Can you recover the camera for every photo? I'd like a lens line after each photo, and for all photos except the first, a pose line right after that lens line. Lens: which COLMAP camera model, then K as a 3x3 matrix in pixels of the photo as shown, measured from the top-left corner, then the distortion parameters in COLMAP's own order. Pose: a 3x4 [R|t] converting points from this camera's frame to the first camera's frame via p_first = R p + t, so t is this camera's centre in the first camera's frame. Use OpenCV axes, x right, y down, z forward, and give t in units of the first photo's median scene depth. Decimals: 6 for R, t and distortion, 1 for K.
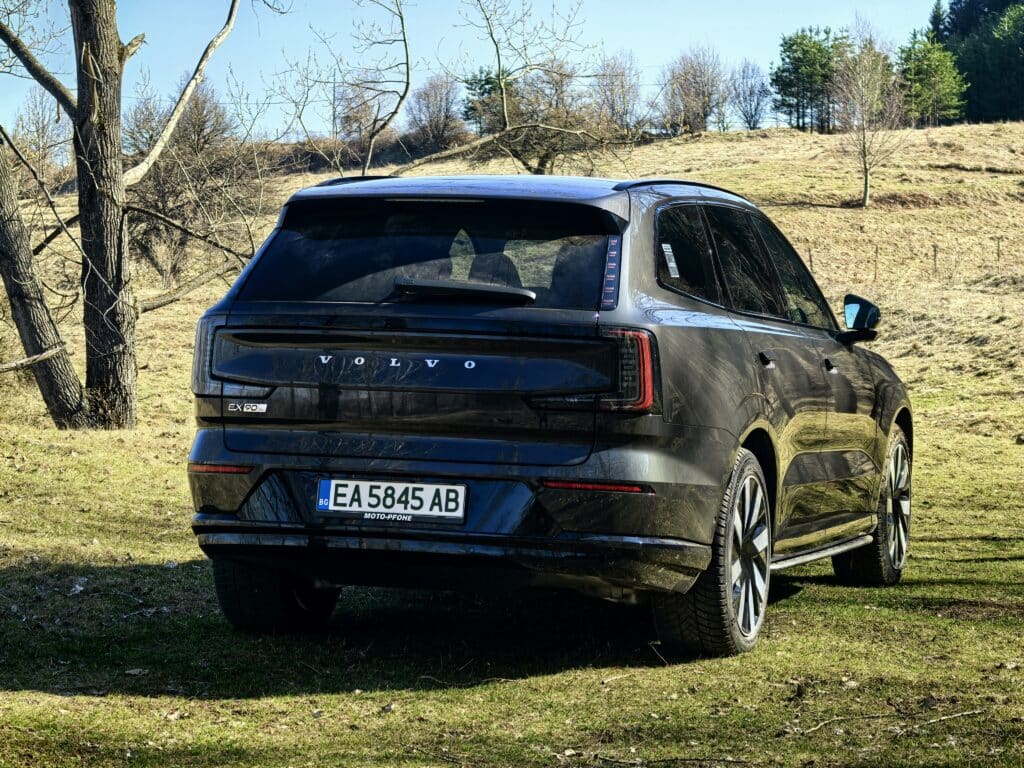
lens RADIAL K [[2820.7, 0, 512.0], [0, 2820.7, 384.0], [0, 0, 1]] dist [0.110308, -3.513979]
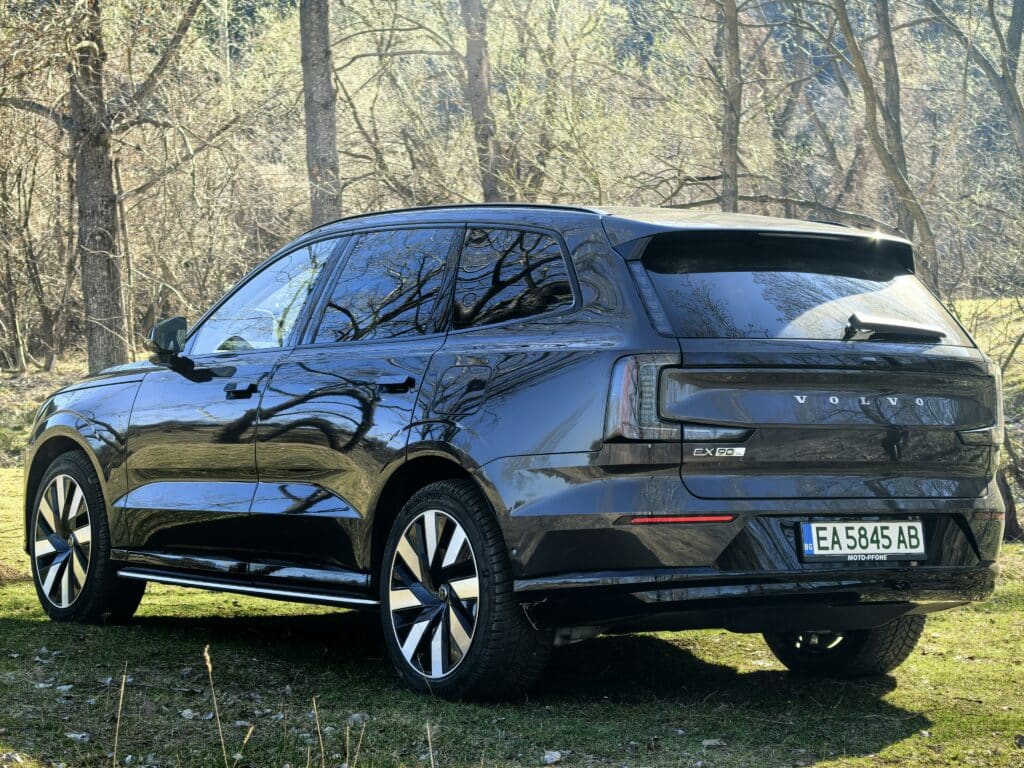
lens RADIAL K [[2820.7, 0, 512.0], [0, 2820.7, 384.0], [0, 0, 1]] dist [0.110308, -3.513979]
pose [[0.629938, -0.018075, 0.776435, -0.885551], [0.010362, 0.999836, 0.014869, -0.029555], [-0.776577, -0.001321, 0.630021, 0.472520]]
